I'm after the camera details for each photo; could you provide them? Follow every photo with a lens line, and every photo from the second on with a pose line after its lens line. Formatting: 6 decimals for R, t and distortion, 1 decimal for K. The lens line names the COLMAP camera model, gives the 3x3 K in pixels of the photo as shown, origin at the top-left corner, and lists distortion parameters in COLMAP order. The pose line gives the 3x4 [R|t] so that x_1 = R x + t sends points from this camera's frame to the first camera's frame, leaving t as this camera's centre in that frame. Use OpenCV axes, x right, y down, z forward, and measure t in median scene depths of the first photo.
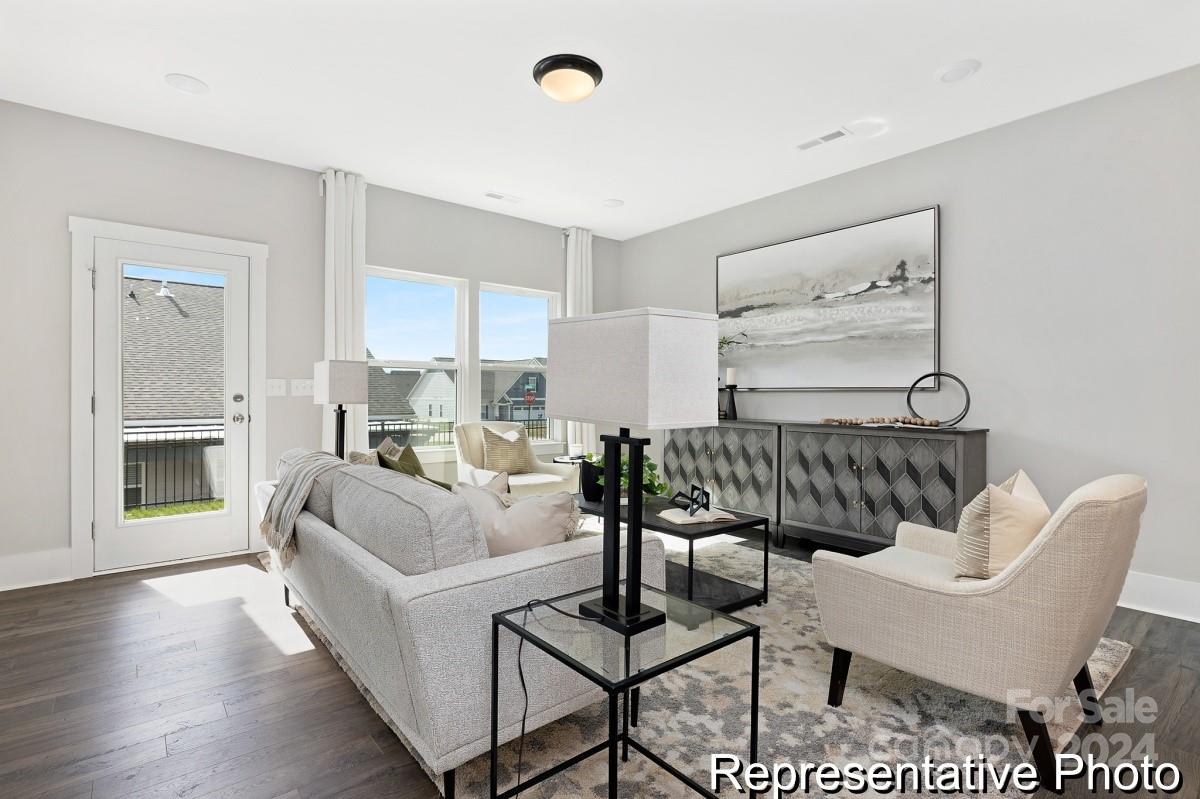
lens RADIAL K [[569.7, 0, 602.5], [0, 569.7, 398.1], [0, 0, 1]] dist [0.000051, 0.000685]
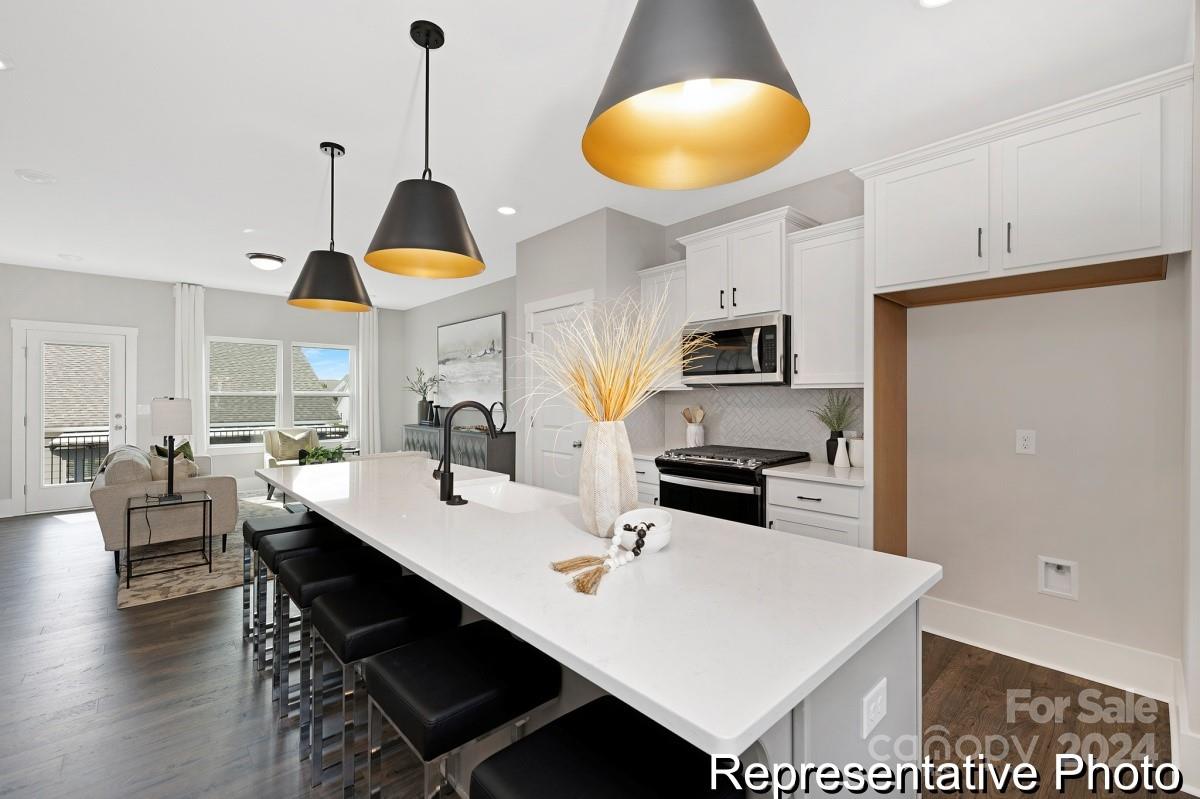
lens RADIAL K [[508.1, 0, 594.1], [0, 508.1, 400.4], [0, 0, 1]] dist [0.002828, 0.000070]
pose [[0.998905, -0.002996, 0.046692, 0.757260], [0.003077, 0.999994, -0.001660, -0.041477], [-0.046687, 0.001801, 0.998908, -0.642227]]
